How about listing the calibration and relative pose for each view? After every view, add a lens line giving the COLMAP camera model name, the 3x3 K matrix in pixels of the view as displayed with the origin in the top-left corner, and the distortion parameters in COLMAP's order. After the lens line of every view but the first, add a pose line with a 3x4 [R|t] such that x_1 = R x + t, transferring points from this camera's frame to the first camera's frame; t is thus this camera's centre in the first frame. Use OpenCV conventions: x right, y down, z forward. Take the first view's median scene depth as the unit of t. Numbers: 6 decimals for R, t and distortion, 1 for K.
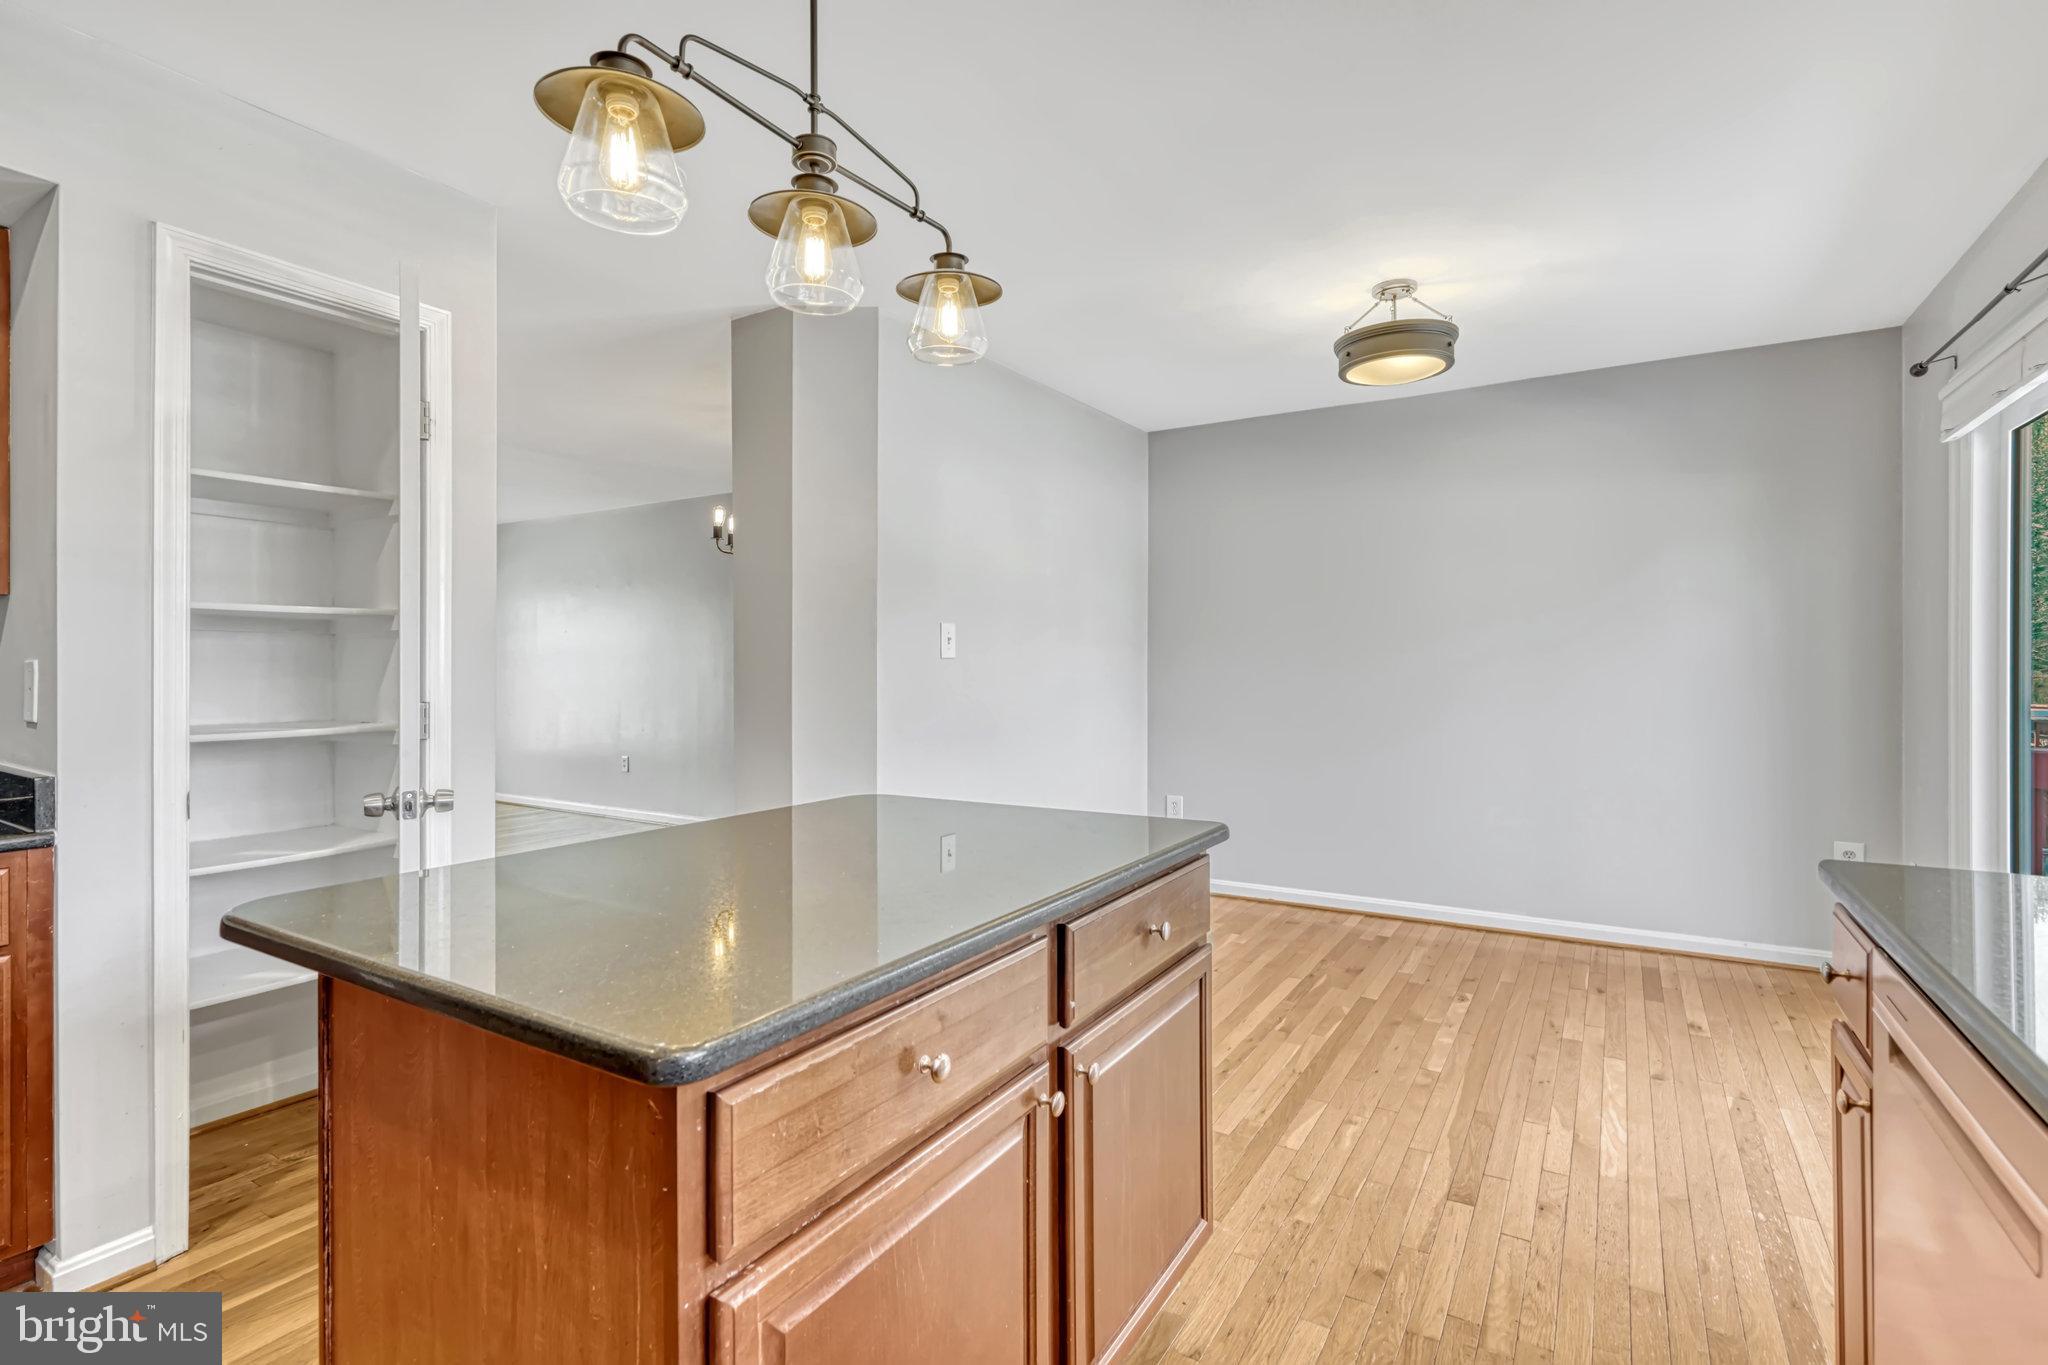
lens RADIAL K [[940.8, 0, 1049.9], [0, 940.8, 660.8], [0, 0, 1]] dist [0.001442, 0.000550]
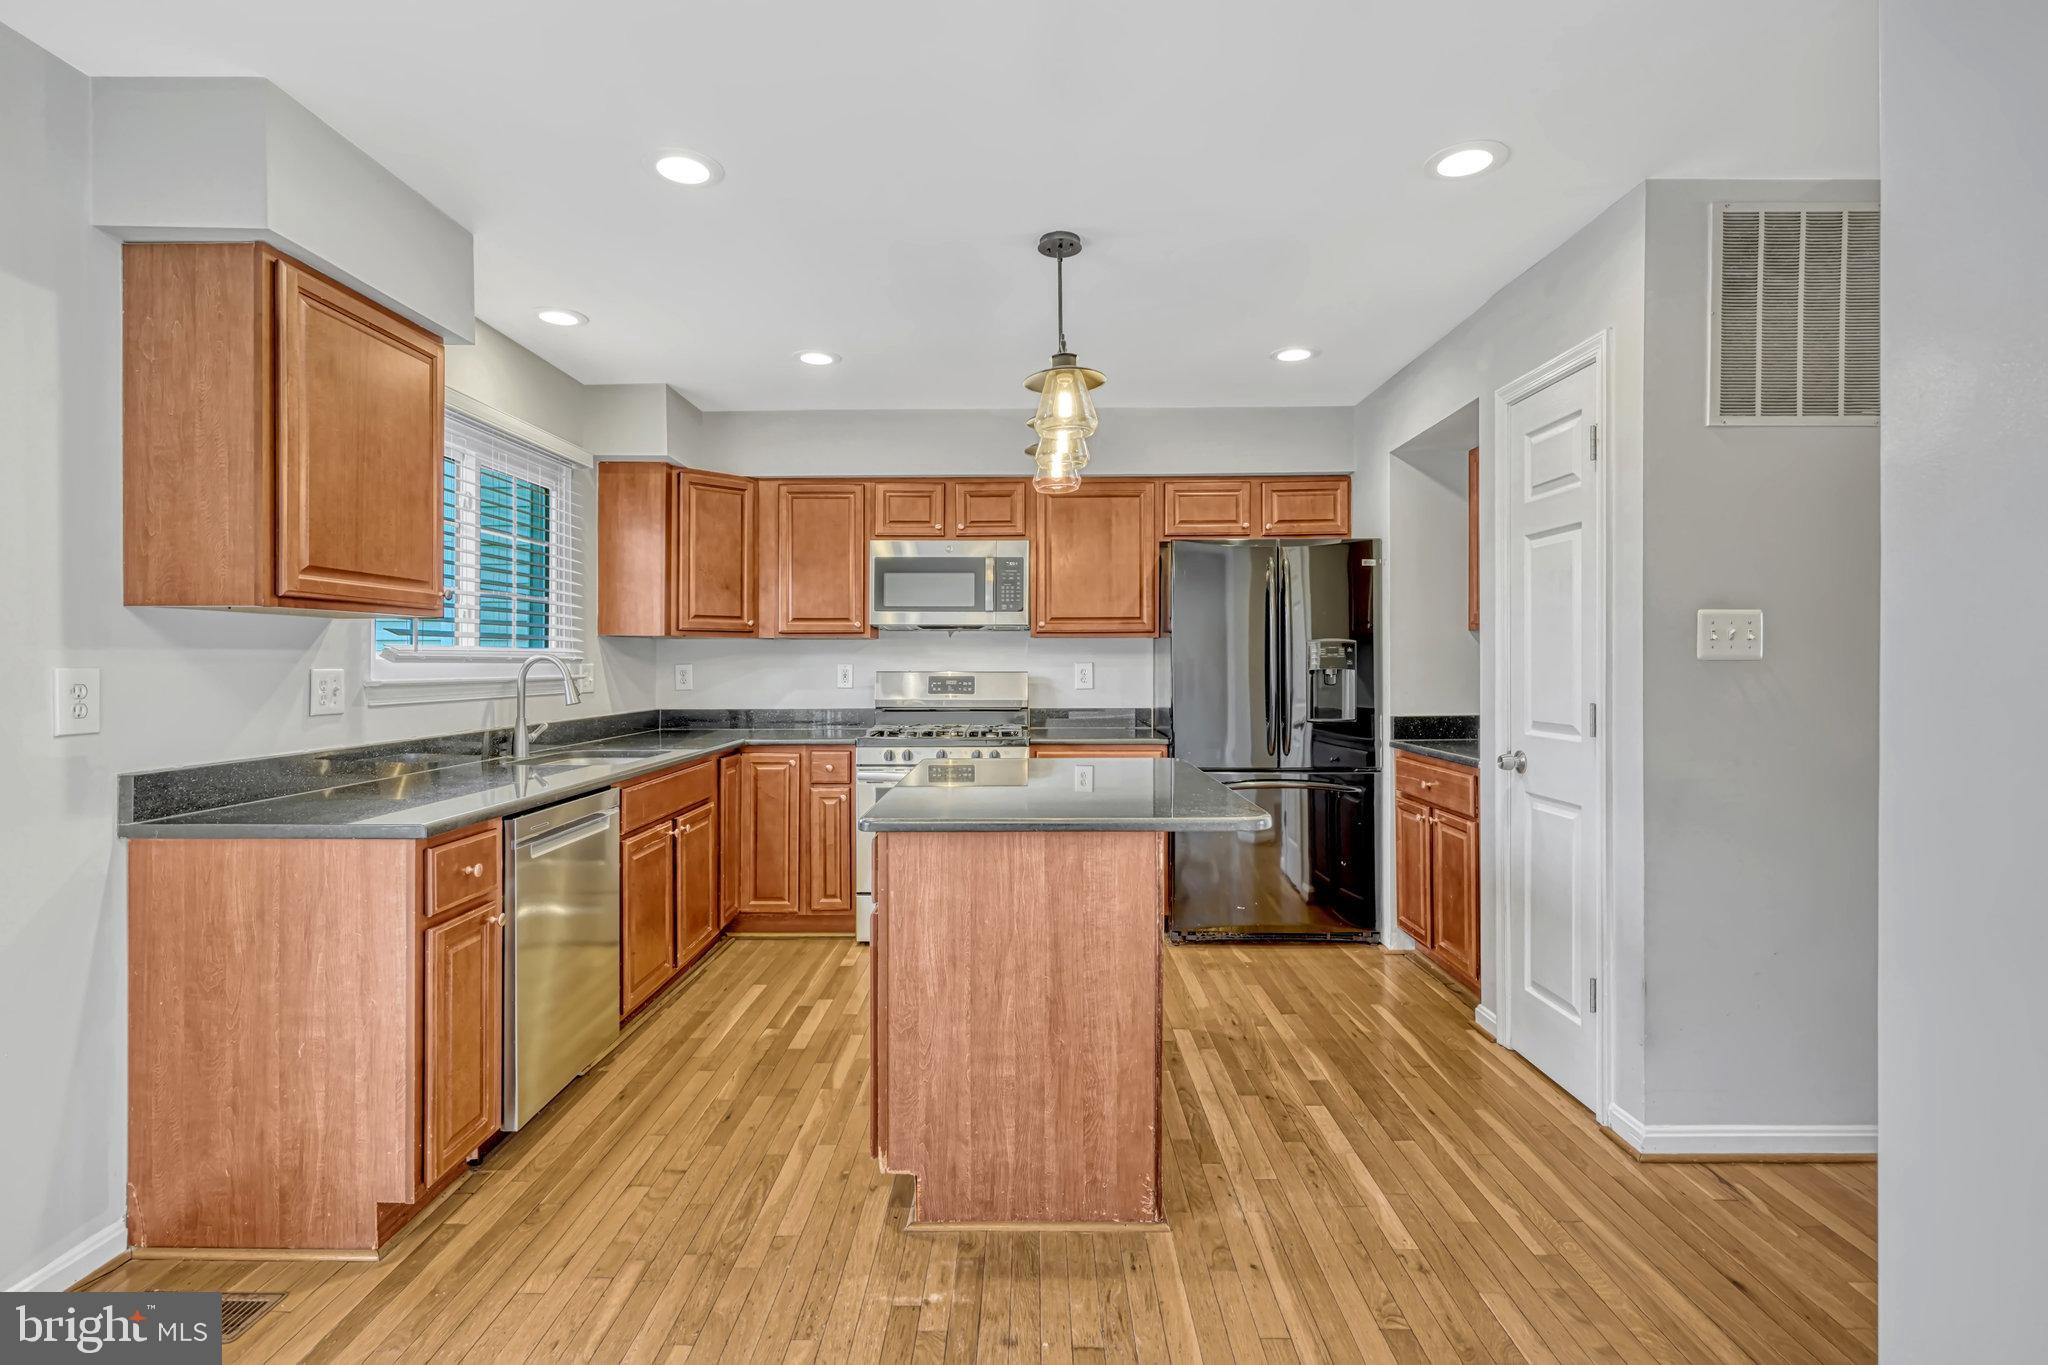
lens RADIAL K [[983.4, 0, 1023.6], [0, 983.4, 655.9], [0, 0, 1]] dist [-0.000583, 0.000049]
pose [[-0.862427, 0.005010, -0.506157, 0.532297], [0.007408, 0.999969, -0.002723, -0.012732], [0.506128, -0.006098, -0.862437, 1.816225]]
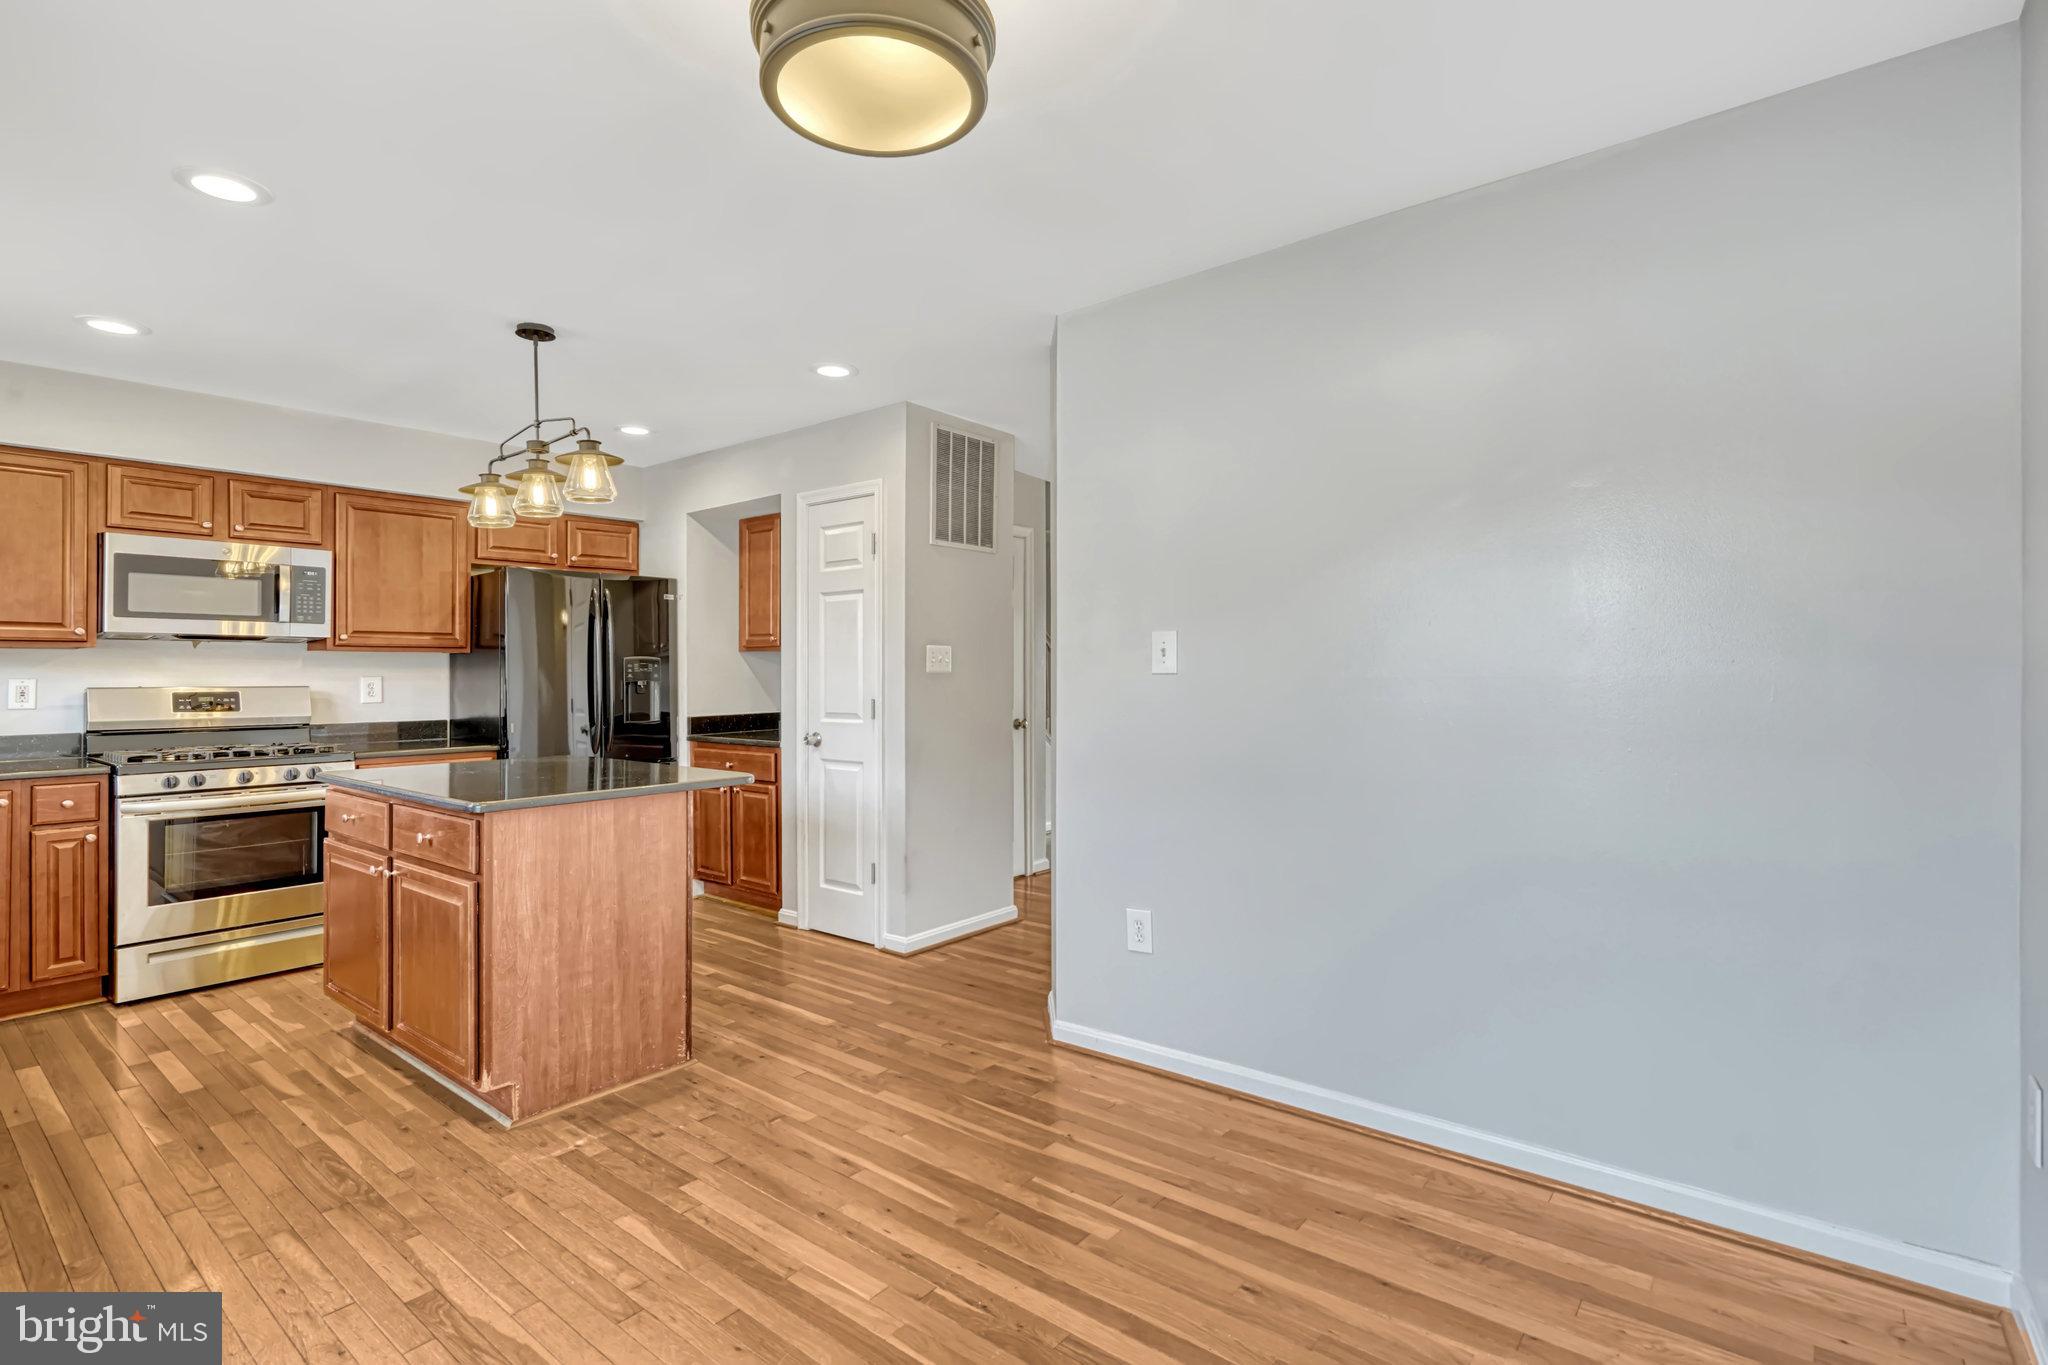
lens RADIAL K [[983.4, 0, 1023.6], [0, 983.4, 655.9], [0, 0, 1]] dist [-0.000583, 0.000049]
pose [[-0.139375, -0.010320, -0.990186, 1.296268], [0.004756, 0.999927, -0.011091, -0.017682], [0.990228, -0.006256, -0.139316, 1.715105]]
